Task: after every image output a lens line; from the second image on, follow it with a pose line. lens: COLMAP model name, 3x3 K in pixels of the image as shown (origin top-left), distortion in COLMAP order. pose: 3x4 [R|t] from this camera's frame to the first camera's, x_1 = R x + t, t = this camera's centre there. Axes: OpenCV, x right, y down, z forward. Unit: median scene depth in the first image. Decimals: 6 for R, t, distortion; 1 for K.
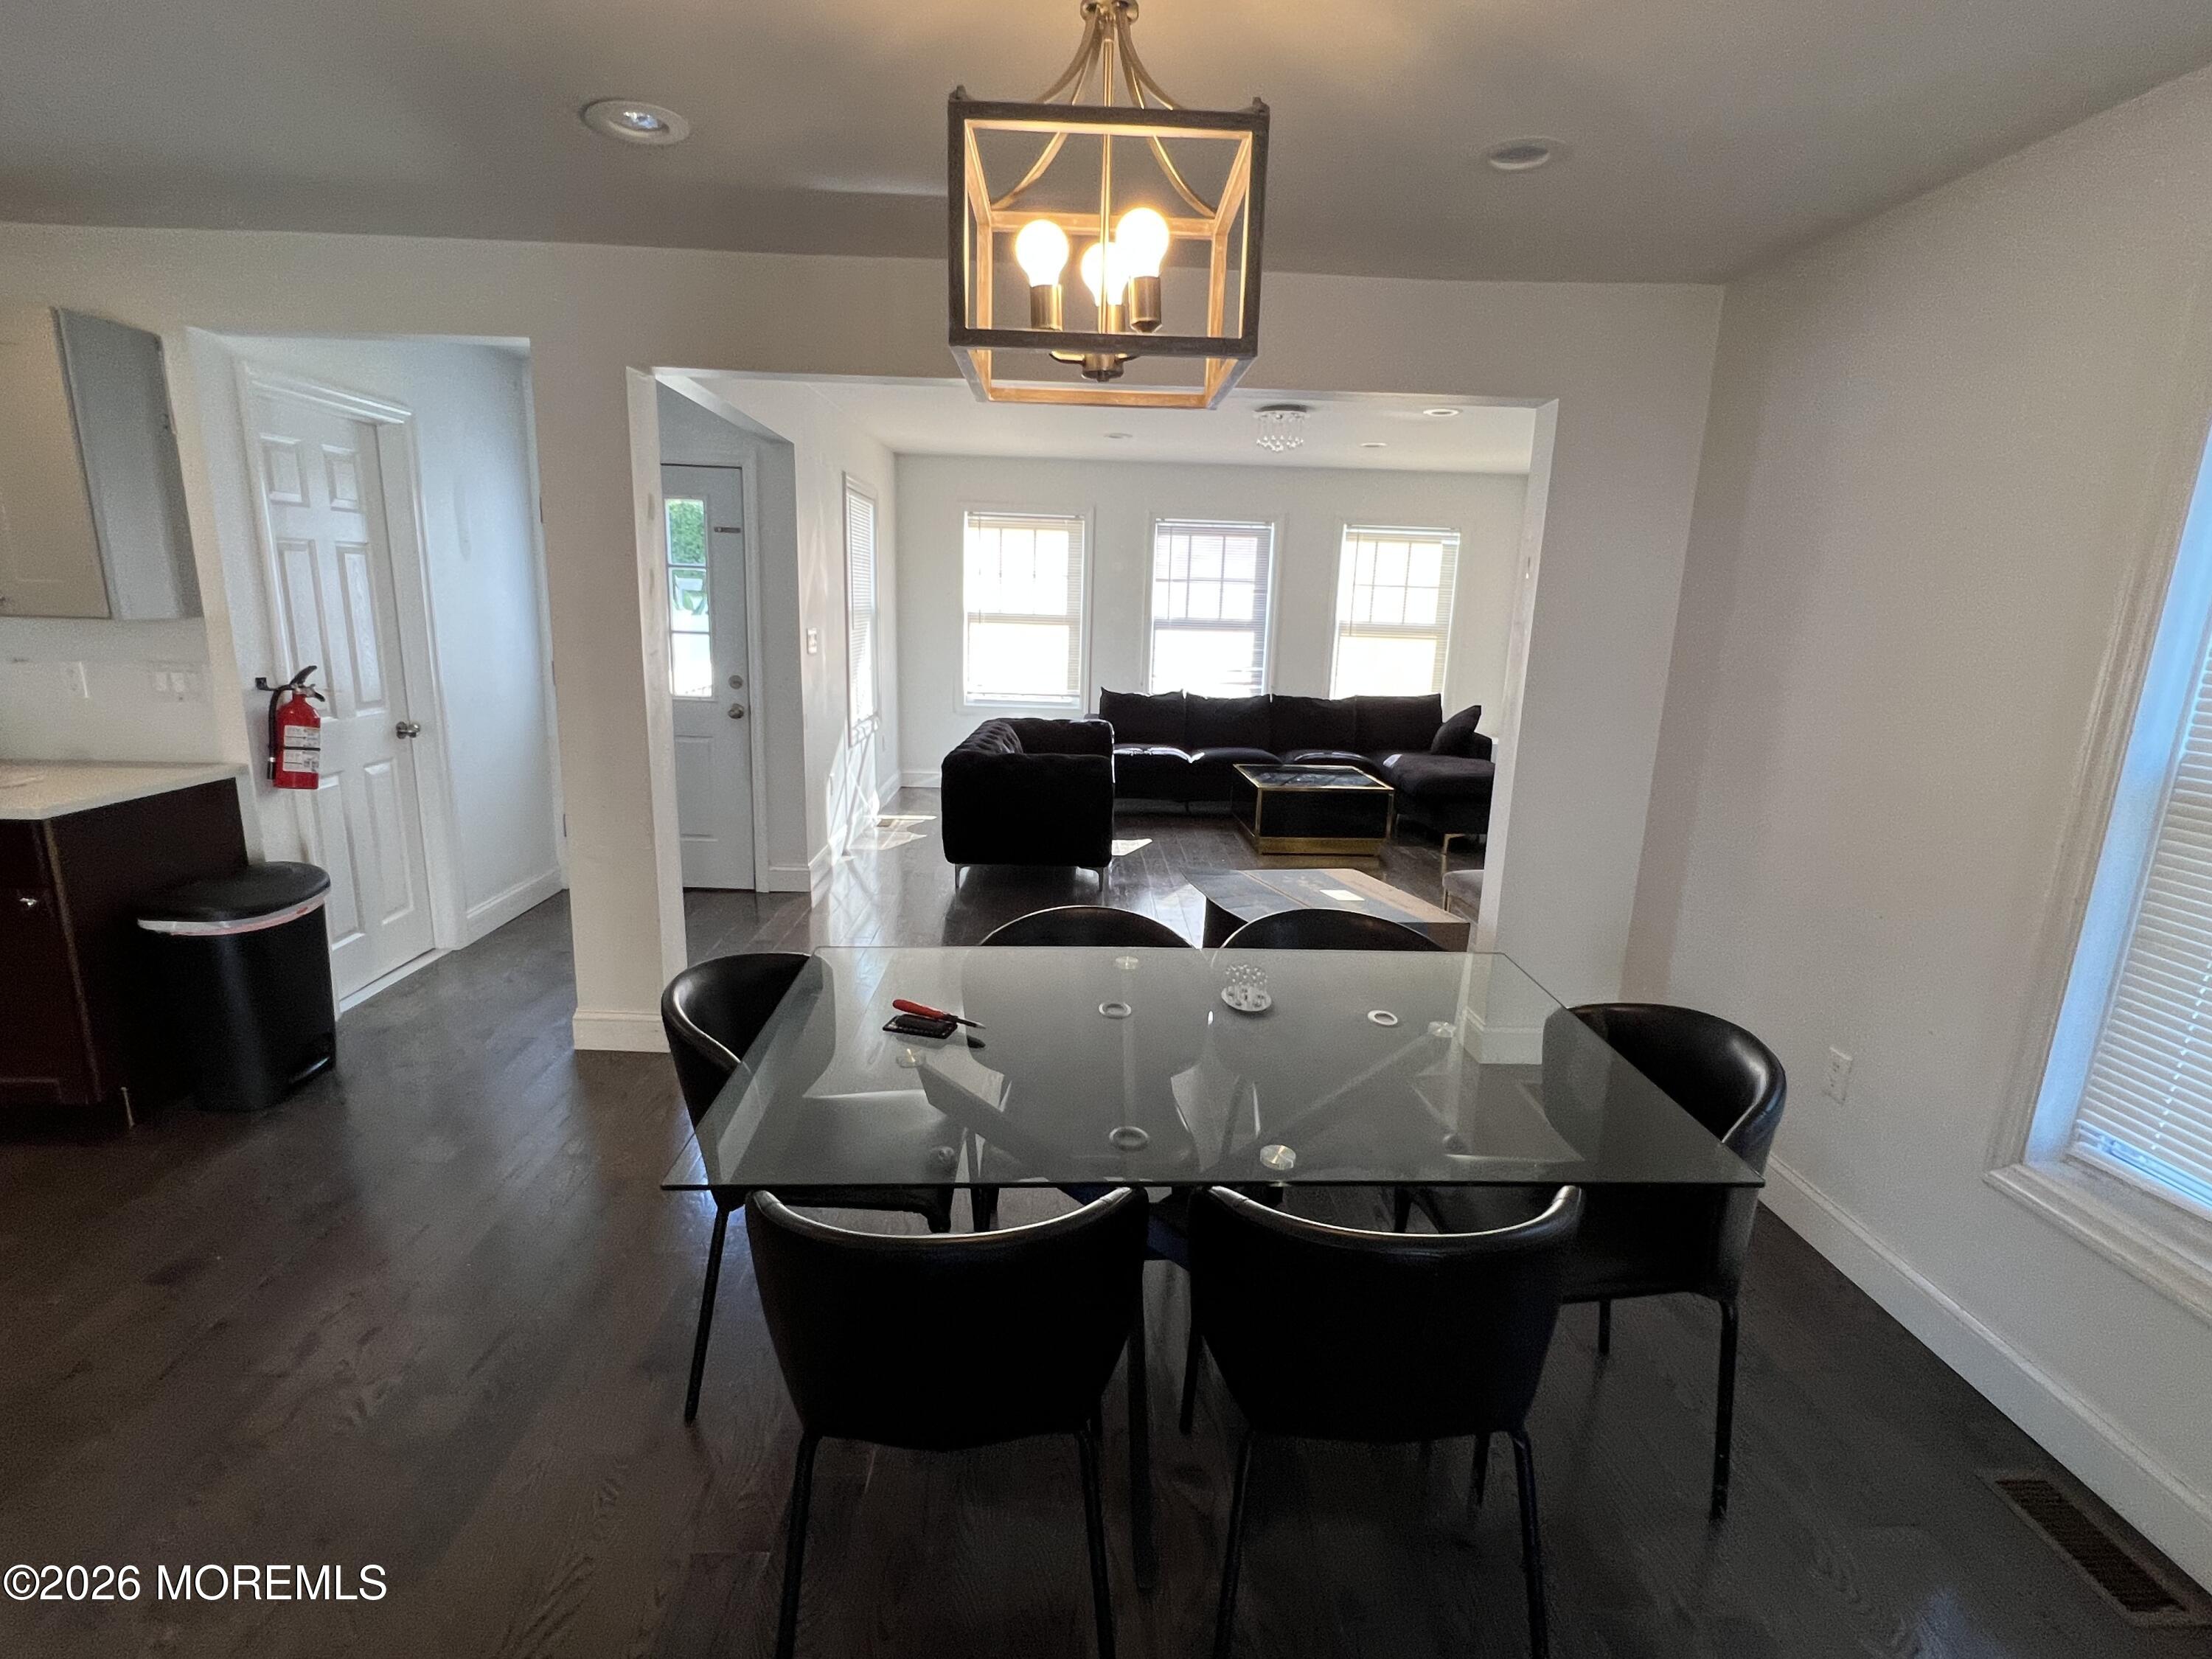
lens RADIAL K [[1028.3, 0, 1108.3], [0, 1028.3, 827.7], [0, 0, 1]] dist [-0.006291, 0.000109]
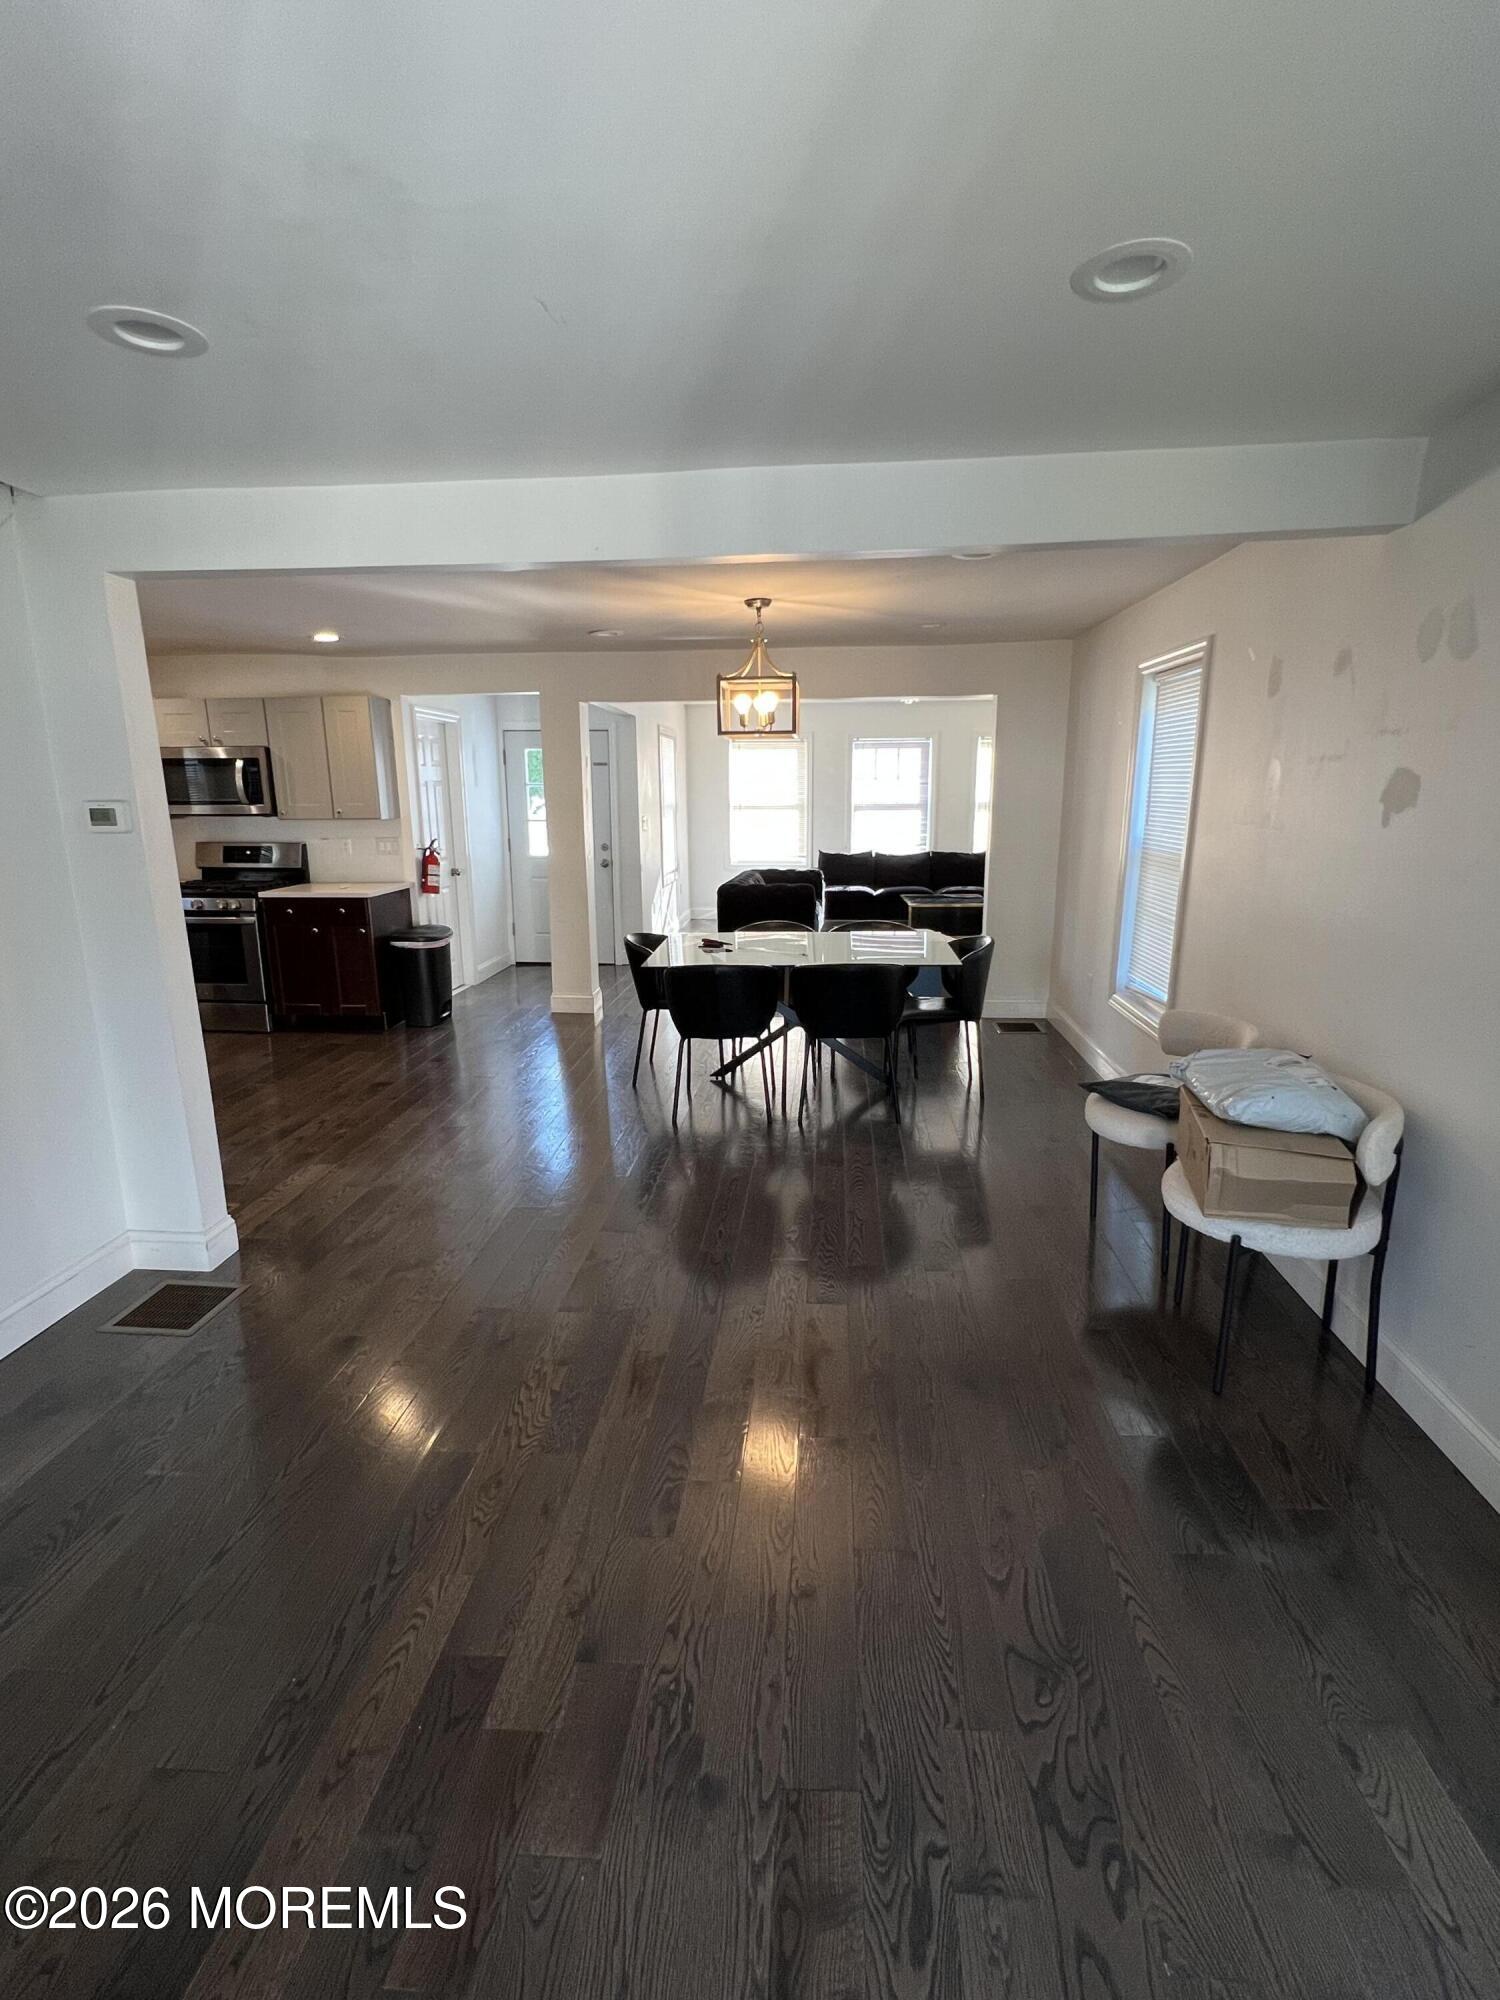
lens RADIAL K [[929.8, 0, 746.8], [0, 929.8, 1001.6], [0, 0, 1]] dist [-0.006291, 0.000109]
pose [[0.991536, -0.008980, -0.129518, 0.072806], [0.009469, 0.999950, 0.003161, 0.096969], [0.129483, -0.004360, 0.991572, -0.450486]]
